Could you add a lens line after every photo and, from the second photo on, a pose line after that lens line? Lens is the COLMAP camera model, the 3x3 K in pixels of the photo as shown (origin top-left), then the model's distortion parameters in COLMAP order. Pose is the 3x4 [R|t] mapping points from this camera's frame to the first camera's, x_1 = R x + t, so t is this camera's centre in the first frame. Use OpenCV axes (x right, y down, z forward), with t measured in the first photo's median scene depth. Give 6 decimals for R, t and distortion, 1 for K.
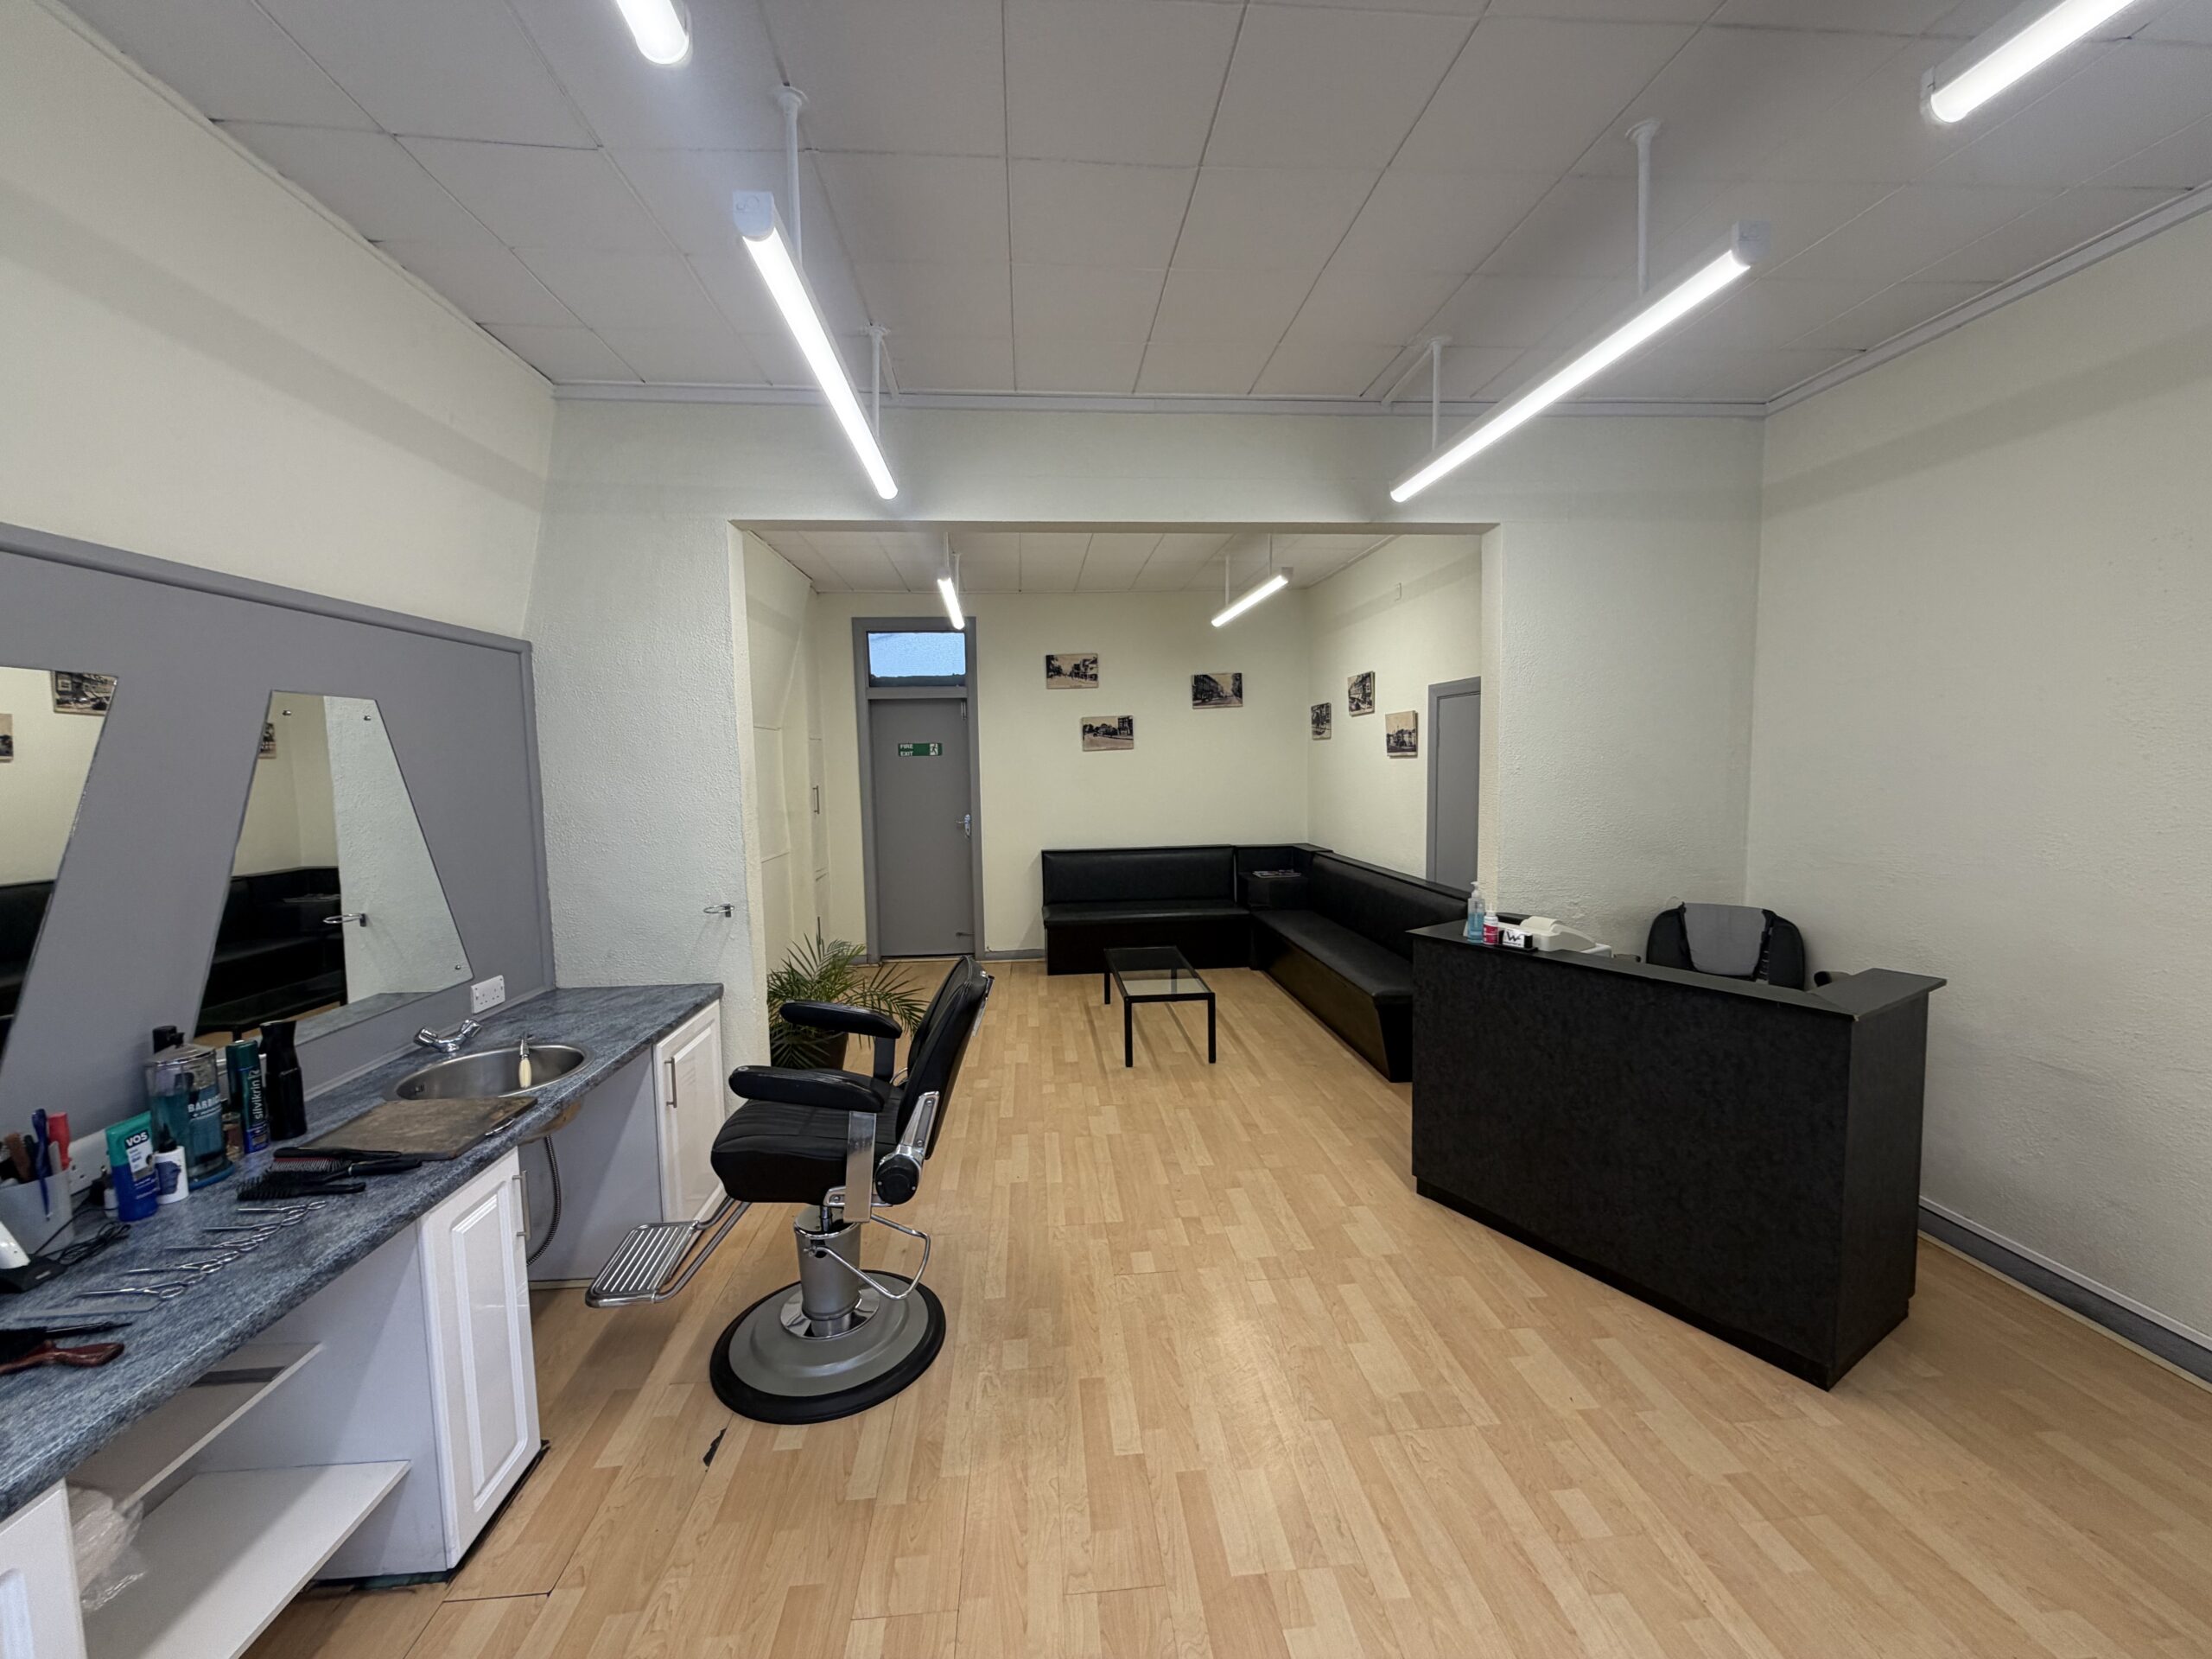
lens RADIAL K [[881.5, 0, 1104.1], [0, 881.5, 829.6], [0, 0, 1]] dist [0.000072, -0.000054]
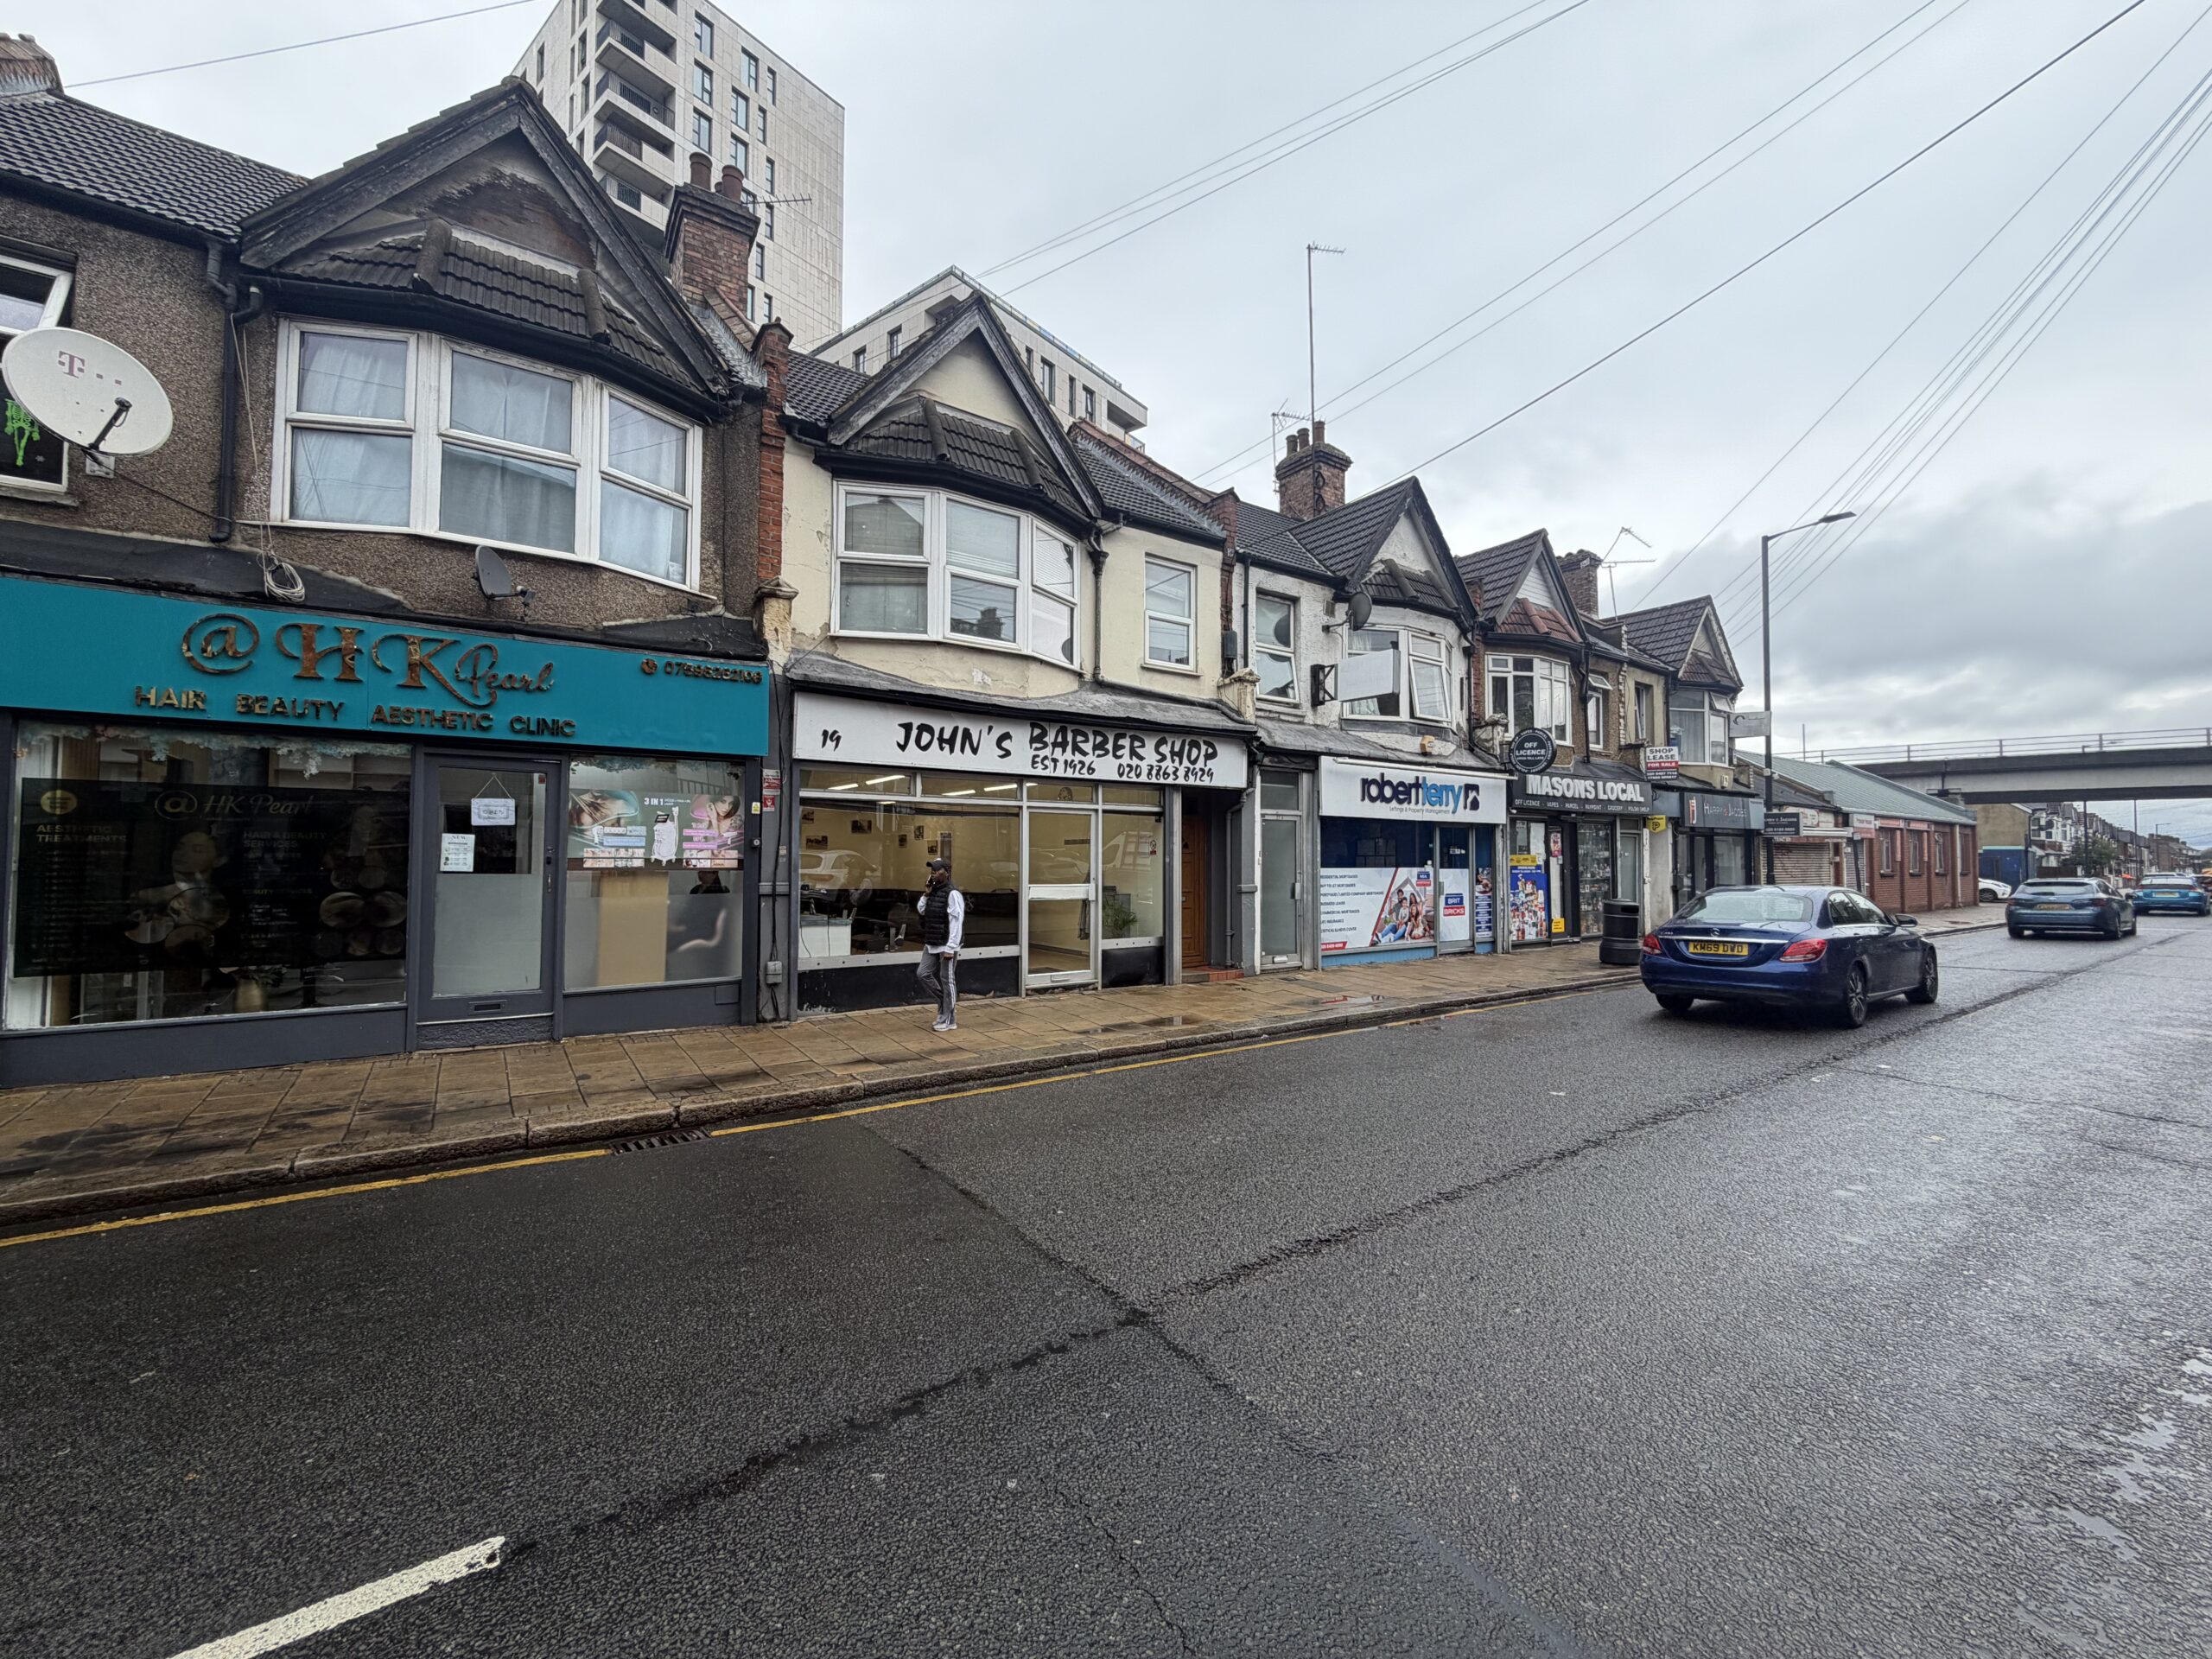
lens RADIAL K [[881.5, 0, 1097.9], [0, 881.5, 829.5], [0, 0, 1]] dist [0.000072, -0.000054]
pose [[0.866493, 0.039707, 0.497607, -0.542687], [0.019608, 0.993355, -0.113409, 0.149029], [-0.498804, 0.108025, 0.859956, -1.513706]]
